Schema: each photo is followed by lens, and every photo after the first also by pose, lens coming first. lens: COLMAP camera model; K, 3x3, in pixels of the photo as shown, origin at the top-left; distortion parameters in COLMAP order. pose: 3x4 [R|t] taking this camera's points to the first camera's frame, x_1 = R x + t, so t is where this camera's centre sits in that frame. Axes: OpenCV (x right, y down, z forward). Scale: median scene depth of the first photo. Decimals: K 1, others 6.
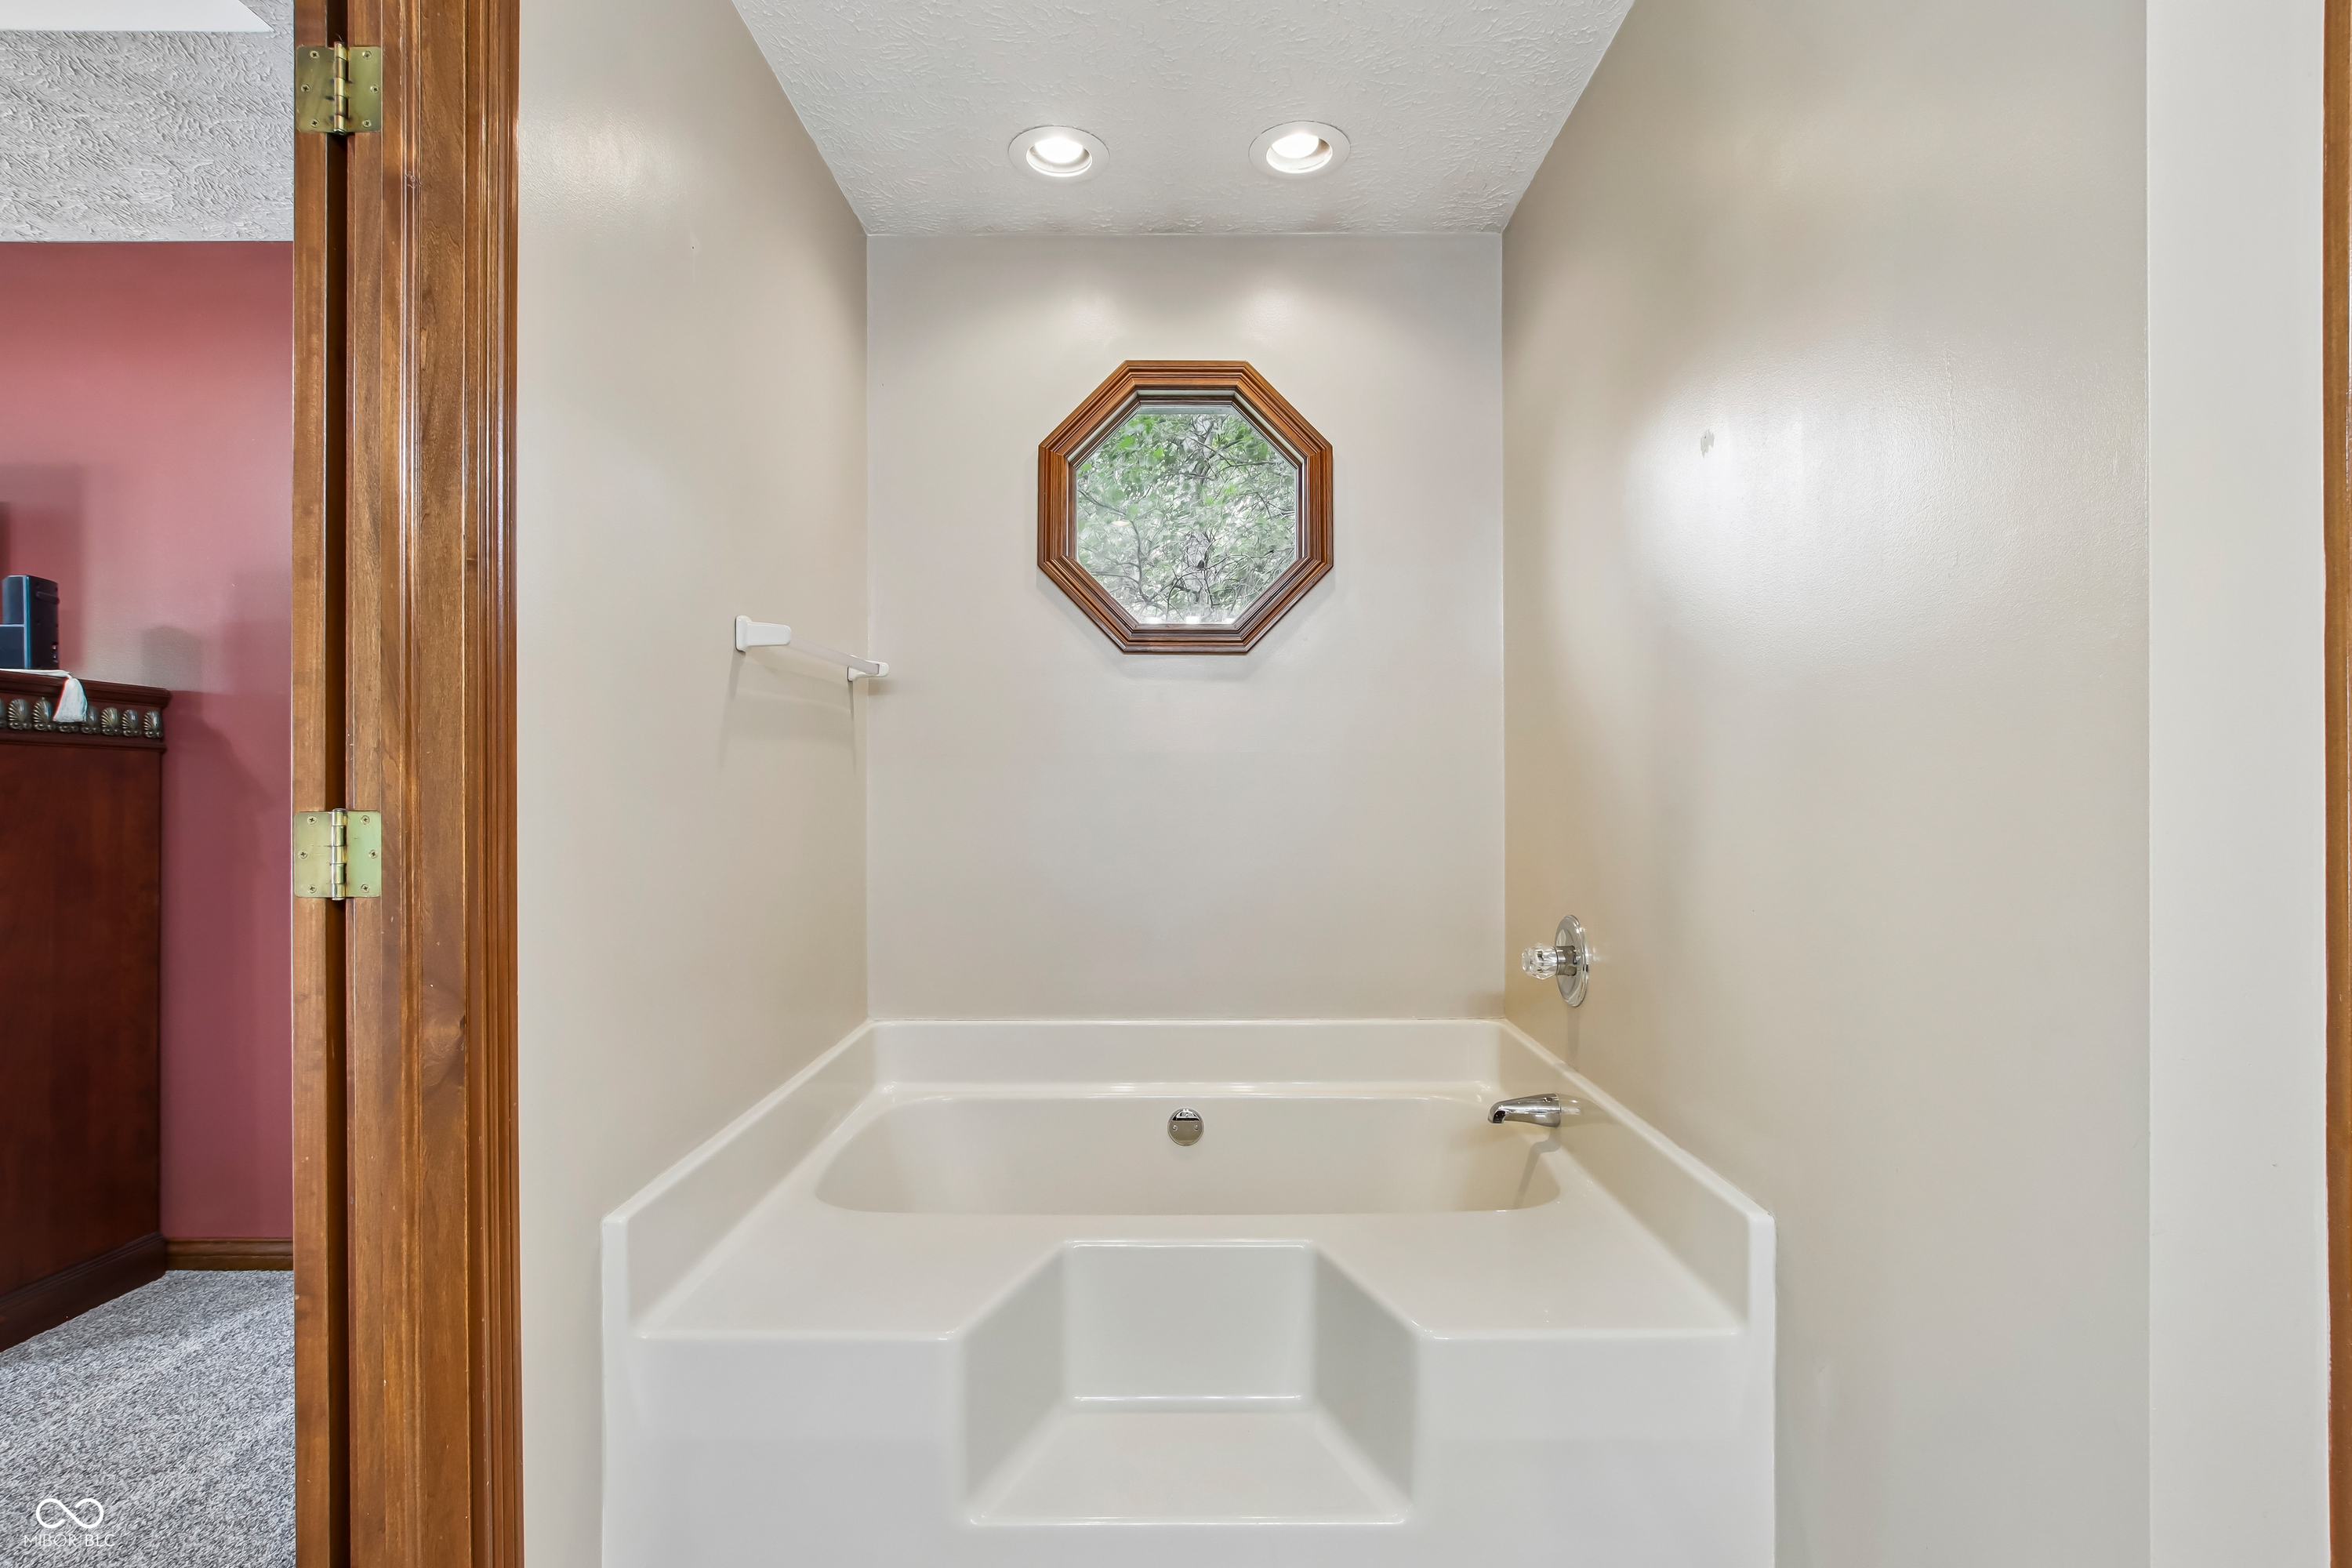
lens RADIAL K [[1113.6, 0, 1178.4], [0, 1113.6, 791.8], [0, 0, 1]] dist [-0.015934, 0.004559]
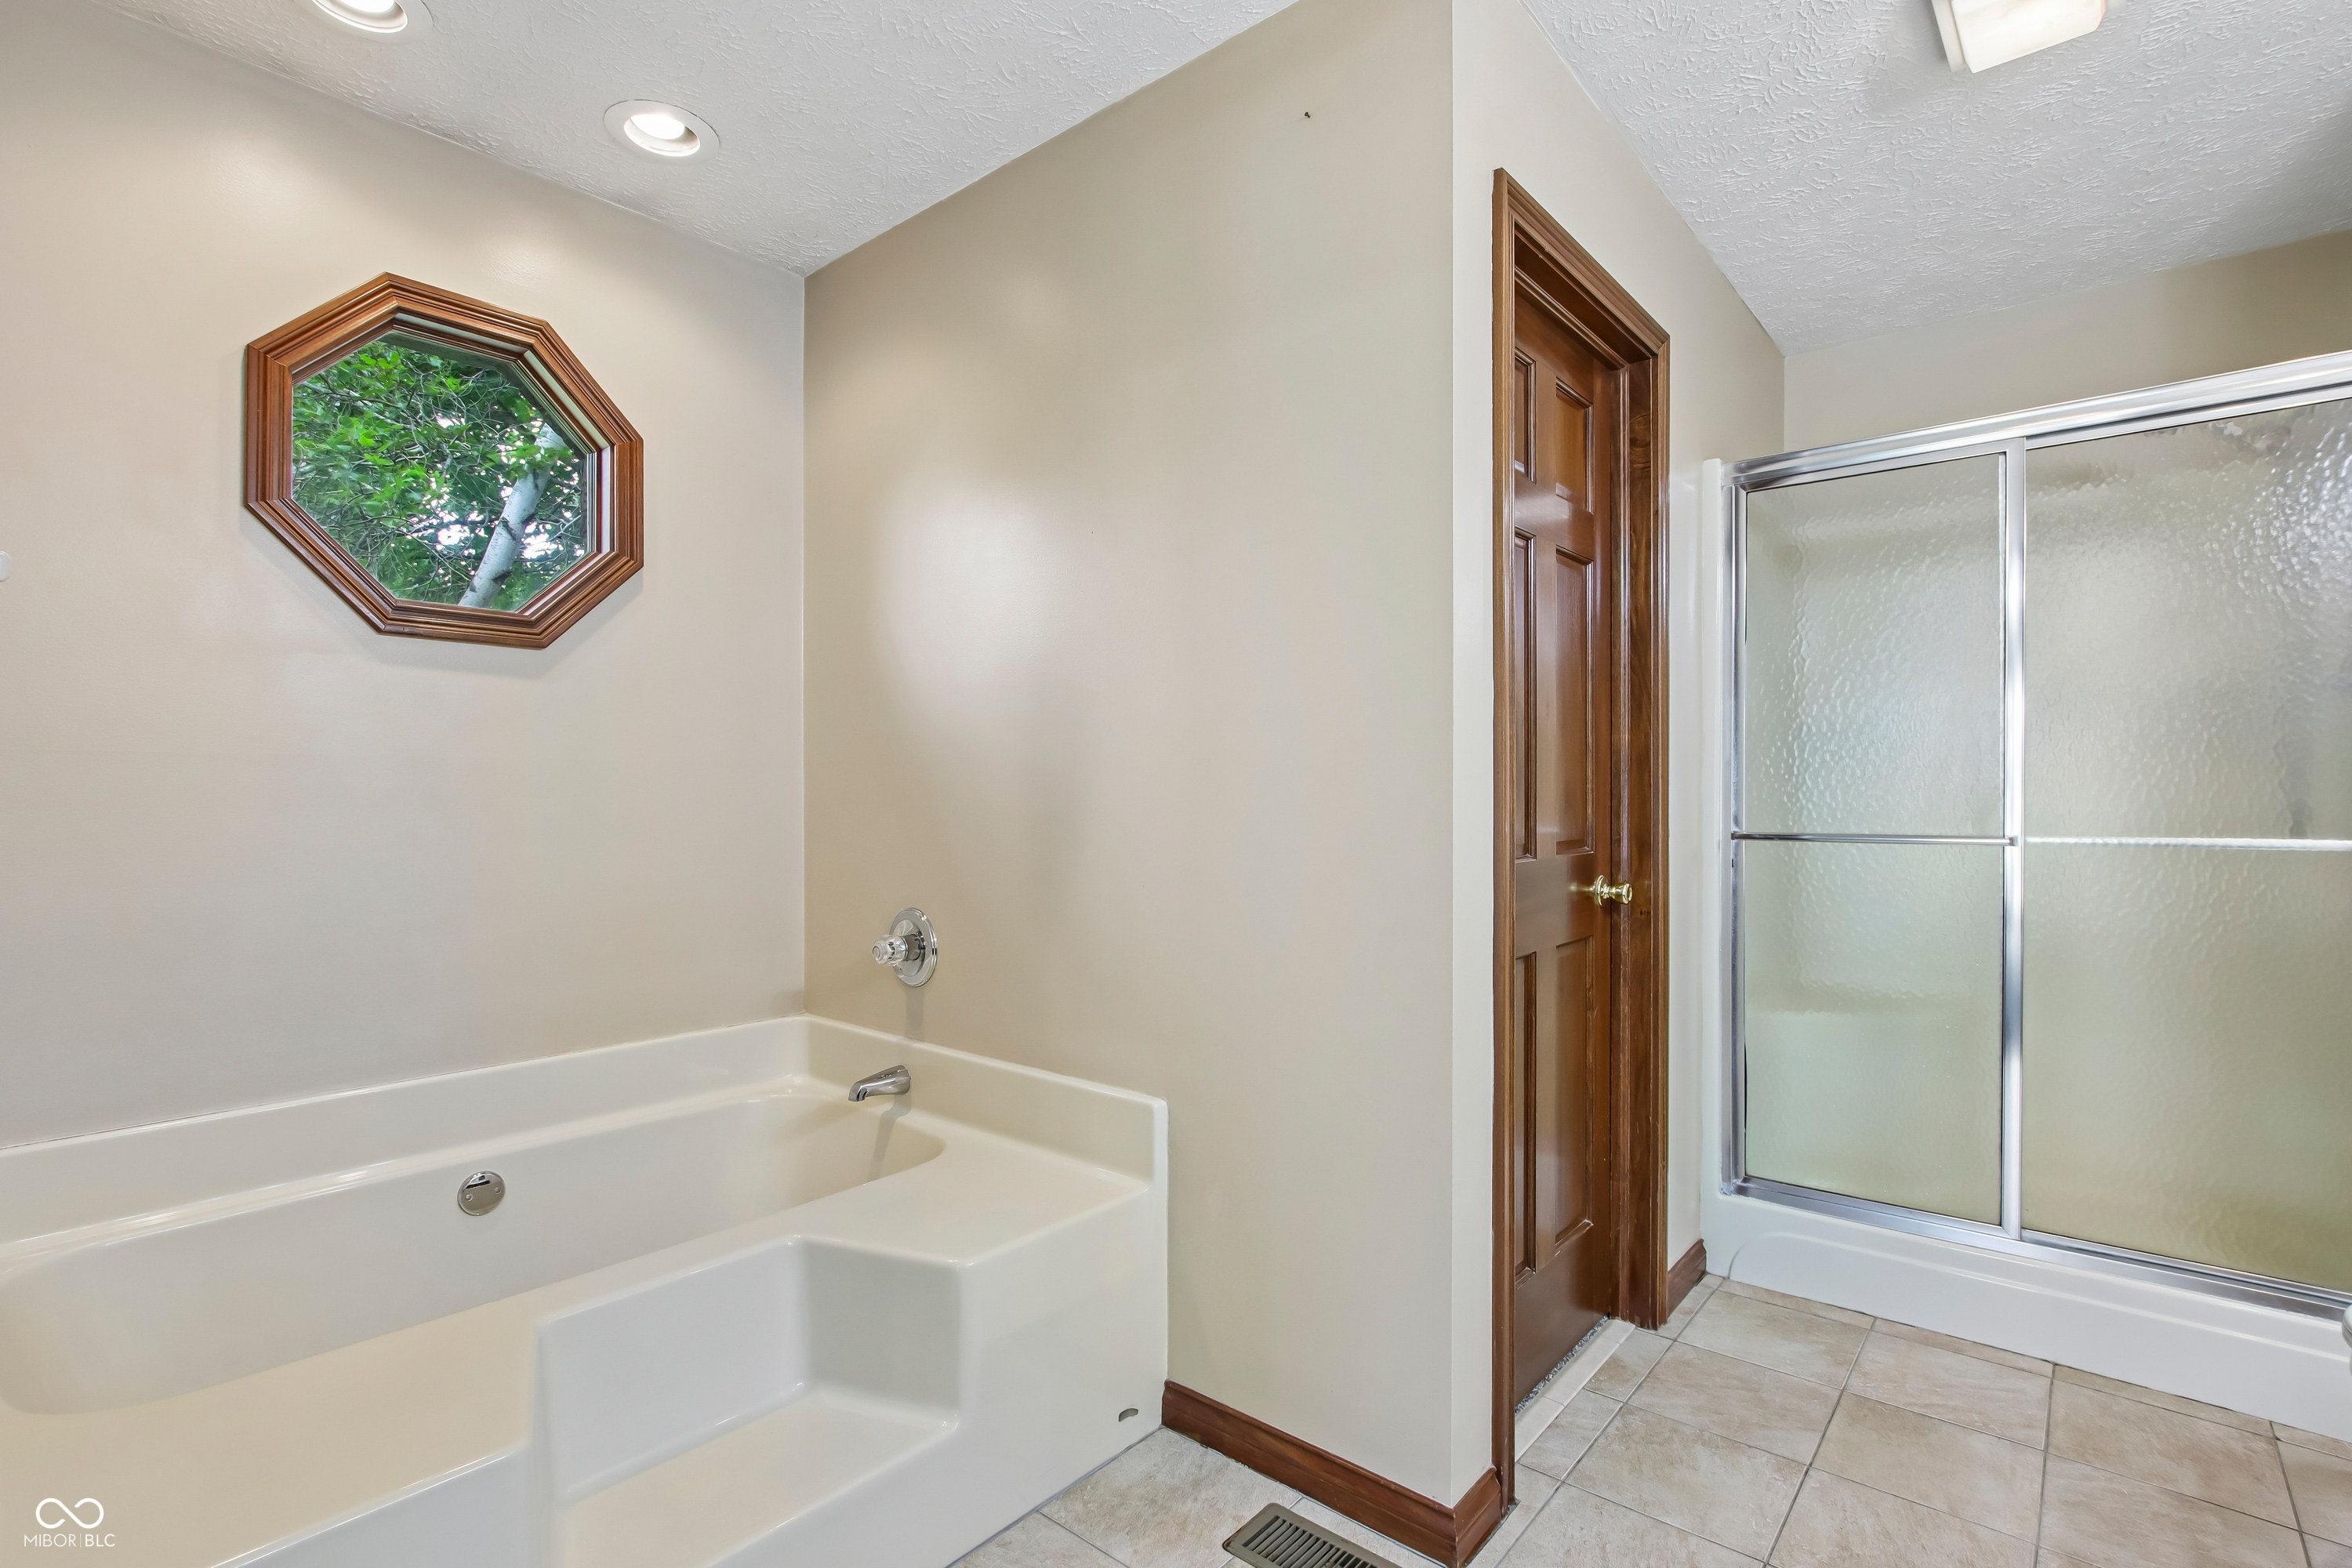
lens RADIAL K [[1113.6, 0, 1196.6], [0, 1113.6, 793.3], [0, 0, 1]] dist [-0.015934, 0.004559]
pose [[0.643079, -0.003896, 0.765790, -0.325186], [0.002846, 0.999992, 0.002698, -0.009461], [-0.765794, 0.000444, 0.643085, 0.030520]]
